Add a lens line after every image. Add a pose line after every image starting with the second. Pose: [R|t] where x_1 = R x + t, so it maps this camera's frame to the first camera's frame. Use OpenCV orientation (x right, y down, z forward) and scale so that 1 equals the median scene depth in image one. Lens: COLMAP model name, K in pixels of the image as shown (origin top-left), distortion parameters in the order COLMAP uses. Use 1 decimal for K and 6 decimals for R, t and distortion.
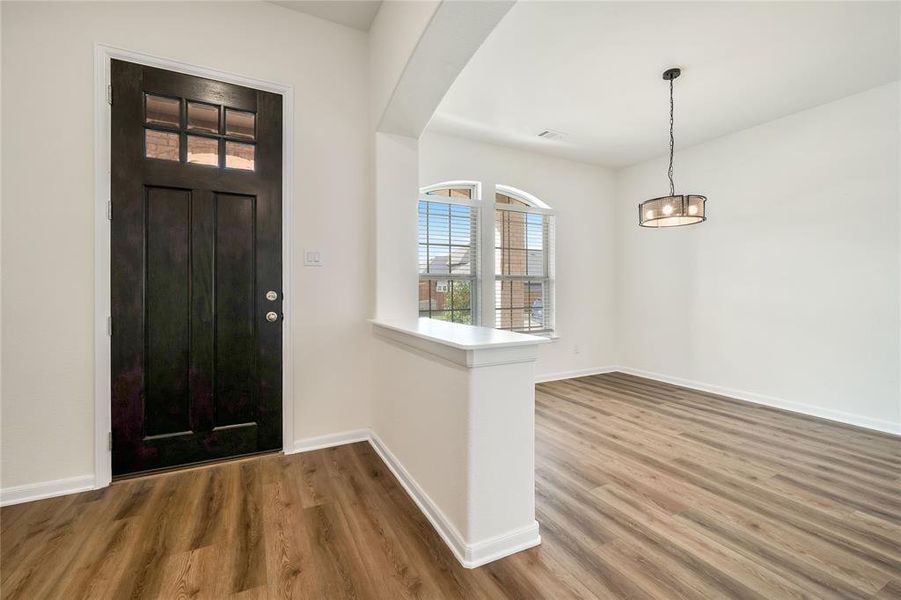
lens RADIAL K [[366.7, 0, 450.1], [0, 366.7, 297.5], [0, 0, 1]] dist [0.008731, 0.000578]
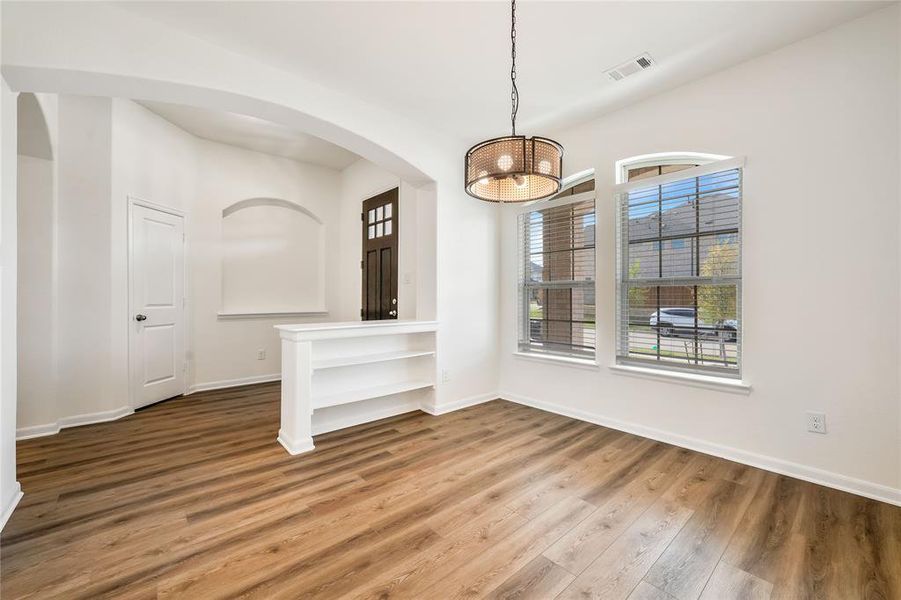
lens RADIAL K [[366.7, 0, 454.2], [0, 366.7, 302.7], [0, 0, 1]] dist [0.008731, 0.000578]
pose [[0.230597, -0.000496, -0.973049, 1.518825], [-0.005218, 0.999985, -0.001746, 0.004416], [0.973035, 0.005480, 0.230591, 1.019382]]
